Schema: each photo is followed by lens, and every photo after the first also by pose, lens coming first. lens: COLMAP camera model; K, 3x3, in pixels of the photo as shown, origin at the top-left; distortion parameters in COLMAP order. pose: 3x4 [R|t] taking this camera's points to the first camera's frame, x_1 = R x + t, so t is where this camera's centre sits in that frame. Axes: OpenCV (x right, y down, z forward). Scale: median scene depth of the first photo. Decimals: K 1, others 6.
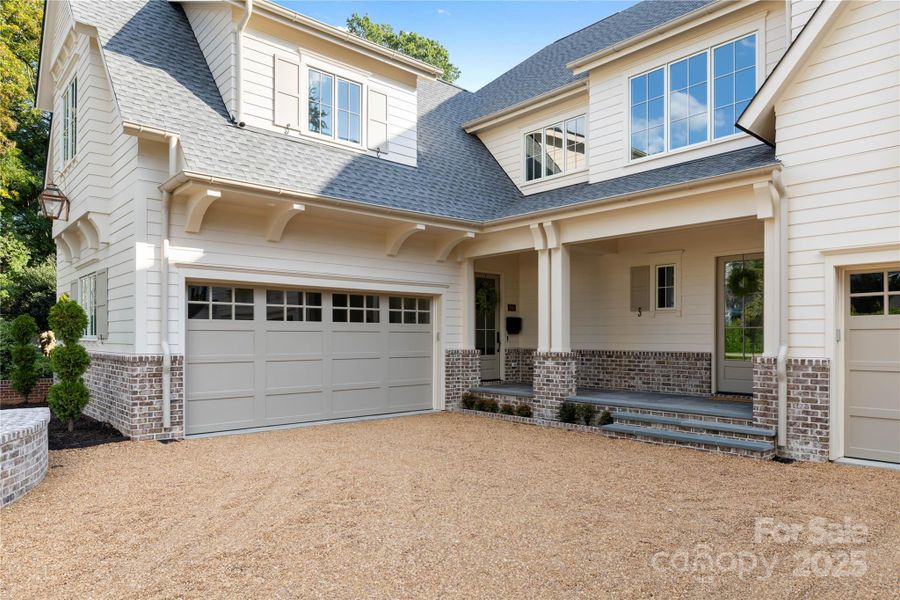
lens RADIAL K [[586.9, 0, 449.7], [0, 586.9, 344.8], [0, 0, 1]] dist [0.002000, 0.000448]
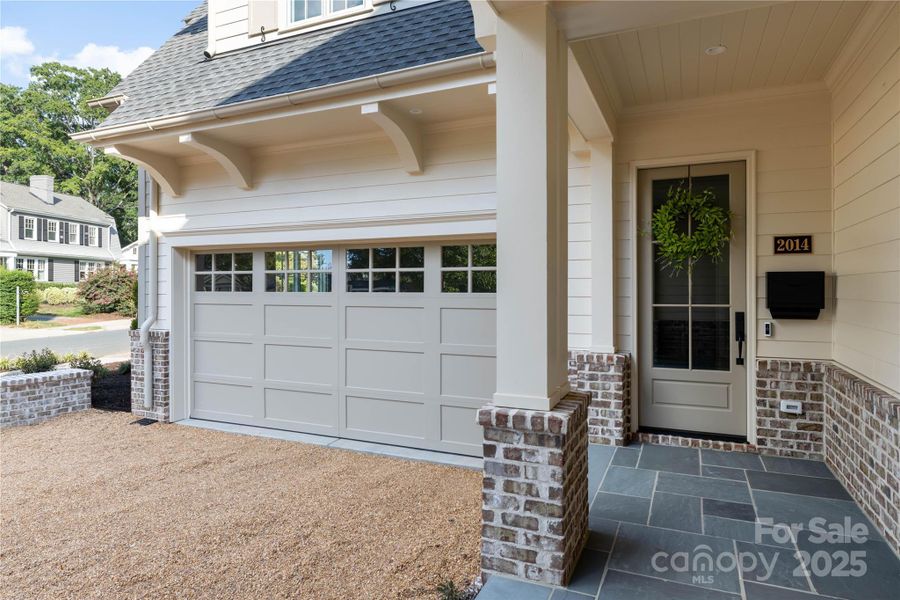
lens RADIAL K [[529.4, 0, 450.0], [0, 529.4, 300.0], [0, 0, 1]] dist [-0.002692, -0.000162]
pose [[0.407248, 0.008504, -0.913278, 0.365136], [-0.018899, 0.999821, 0.000883, -0.030349], [0.913122, 0.016901, 0.407336, 0.795951]]
